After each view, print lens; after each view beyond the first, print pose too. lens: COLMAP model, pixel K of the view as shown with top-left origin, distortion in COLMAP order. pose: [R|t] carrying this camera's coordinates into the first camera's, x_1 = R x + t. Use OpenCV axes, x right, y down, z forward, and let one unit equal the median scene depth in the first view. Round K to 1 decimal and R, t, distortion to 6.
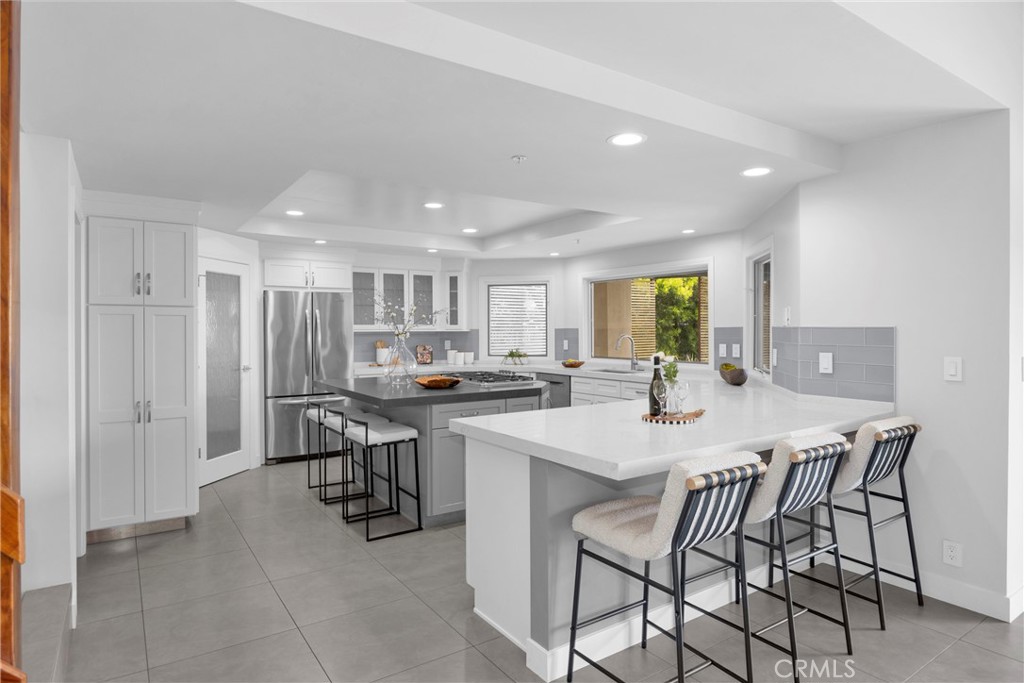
lens RADIAL K [[587.0, 0, 509.6], [0, 587.0, 337.0], [0, 0, 1]] dist [-0.022701, 0.000645]
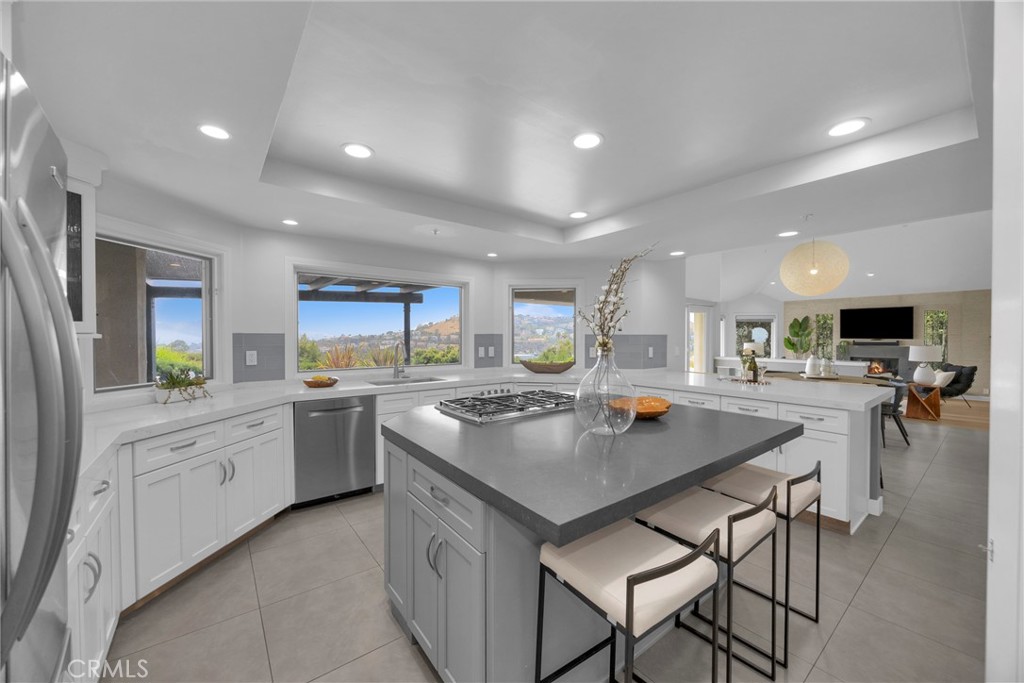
lens RADIAL K [[387.0, 0, 510.2], [0, 387.0, 340.0], [0, 0, 1]] dist [-0.007486, 0.001378]
pose [[-0.070858, -0.006250, 0.997467, -0.403959], [0.011893, 0.999904, 0.007110, -0.007292], [-0.997416, 0.012367, -0.070777, 0.827203]]
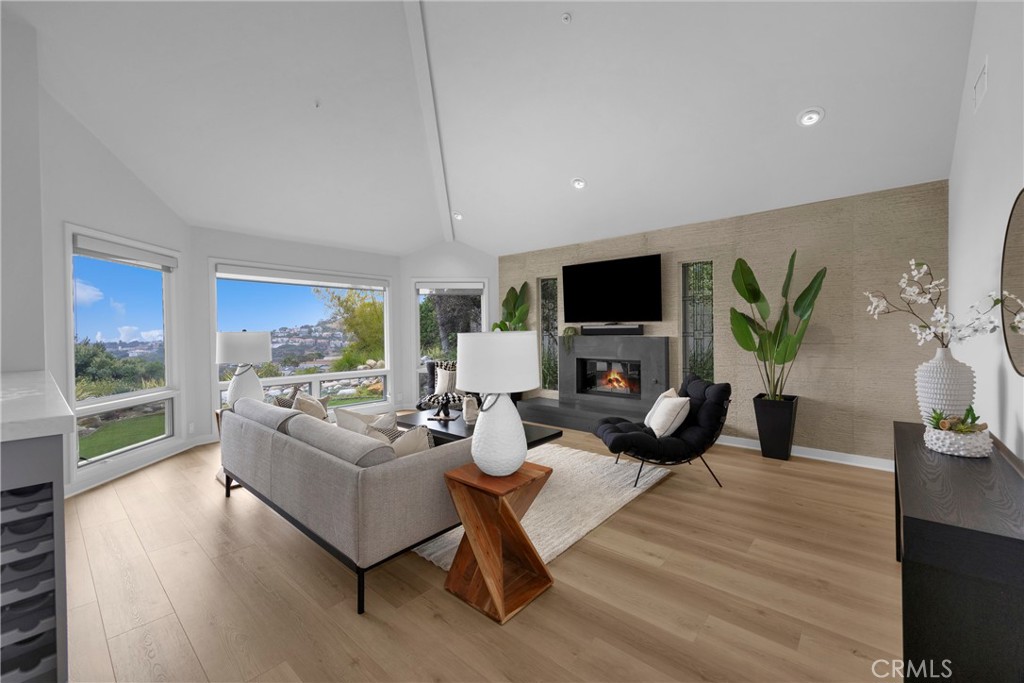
lens RADIAL K [[416.4, 0, 513.0], [0, 416.4, 335.5], [0, 0, 1]] dist [0.008483, -0.001079]
pose [[-0.263662, -0.004629, 0.964604, 0.270121], [0.020026, 0.999747, 0.010271, 0.031073], [-0.964407, 0.022025, -0.263503, -0.330416]]
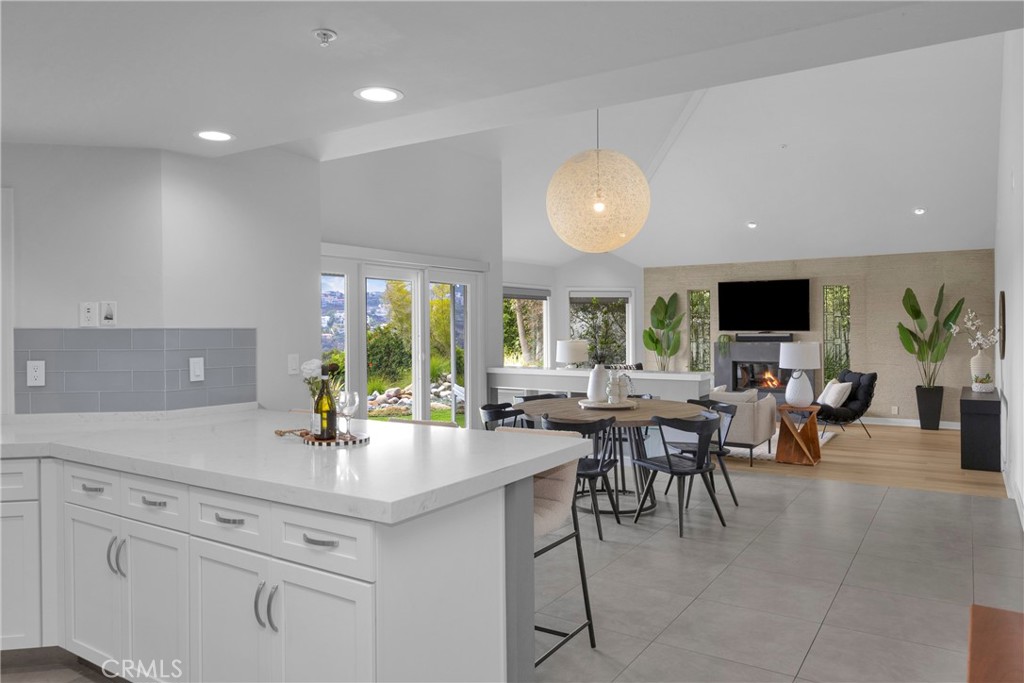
lens RADIAL K [[704.2, 0, 507.7], [0, 704.2, 333.5], [0, 0, 1]] dist [-0.020900, 0.004372]
pose [[-0.389914, -0.000699, 0.920851, -0.313991], [0.019276, 0.999774, 0.008921, -0.004965], [-0.920649, 0.021229, -0.389813, 0.511378]]
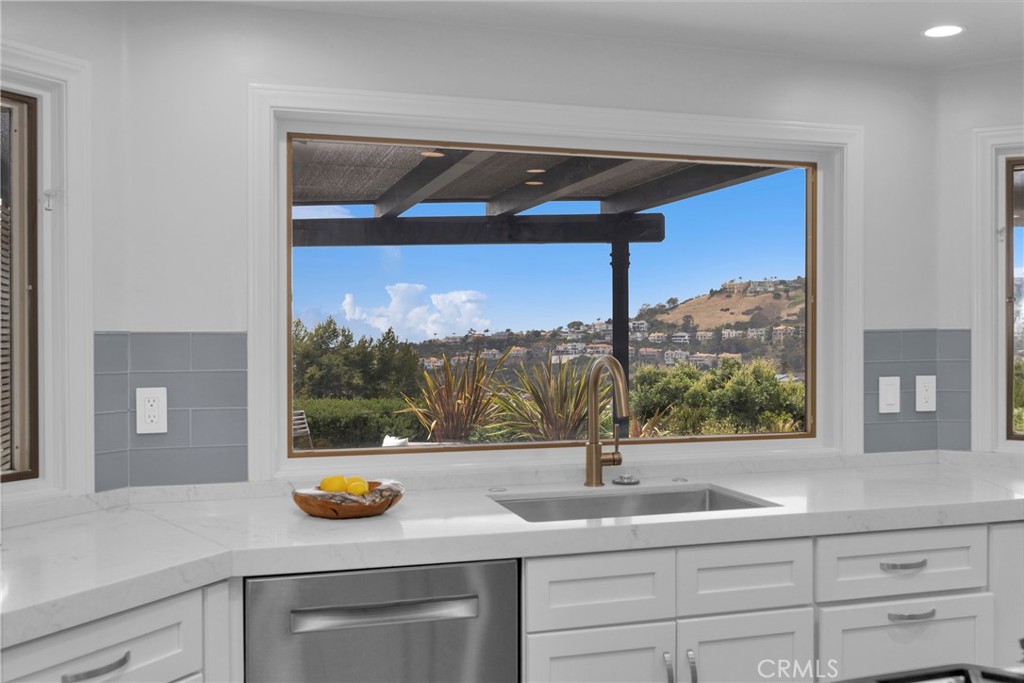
lens RADIAL K [[964.8, 0, 511.6], [0, 964.8, 338.7], [0, 0, 1]] dist [-0.007642, 0.000000]
pose [[0.292438, -0.002890, 0.956280, -0.219022], [0.013114, 0.999914, -0.000989, -0.011206], [-0.956194, 0.012830, 0.292451, 0.869498]]
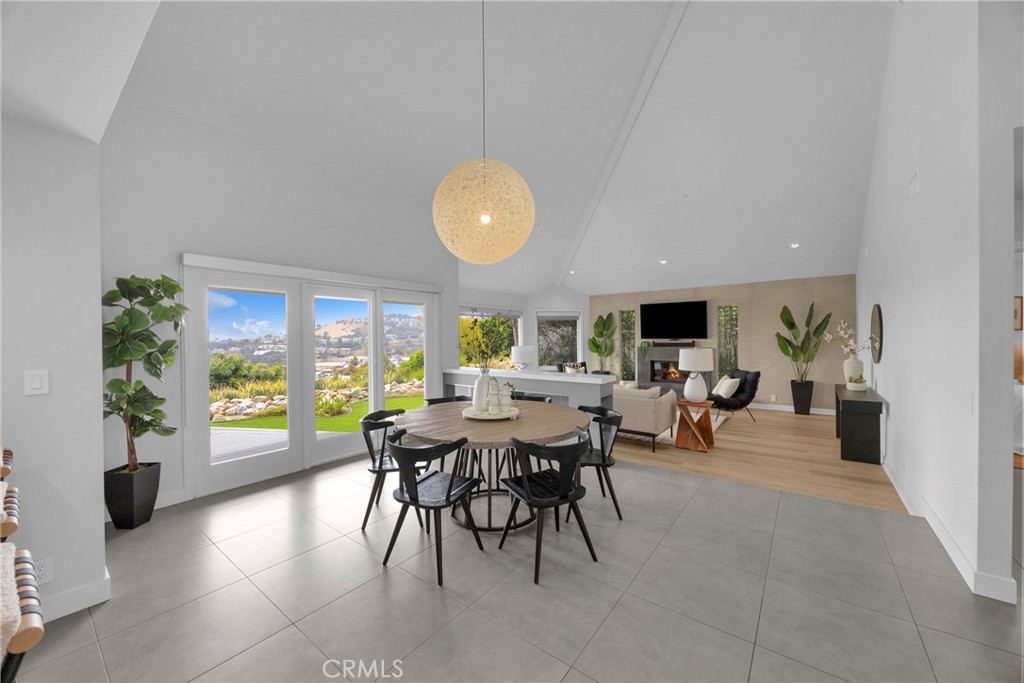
lens RADIAL K [[387.0, 0, 512.1], [0, 387.0, 341.2], [0, 0, 1]] dist [-0.007486, 0.001378]
pose [[-0.323389, -0.002281, 0.946263, -0.041062], [0.022706, 0.999690, 0.010170, -0.001515], [-0.945994, 0.024775, -0.323237, 0.205888]]
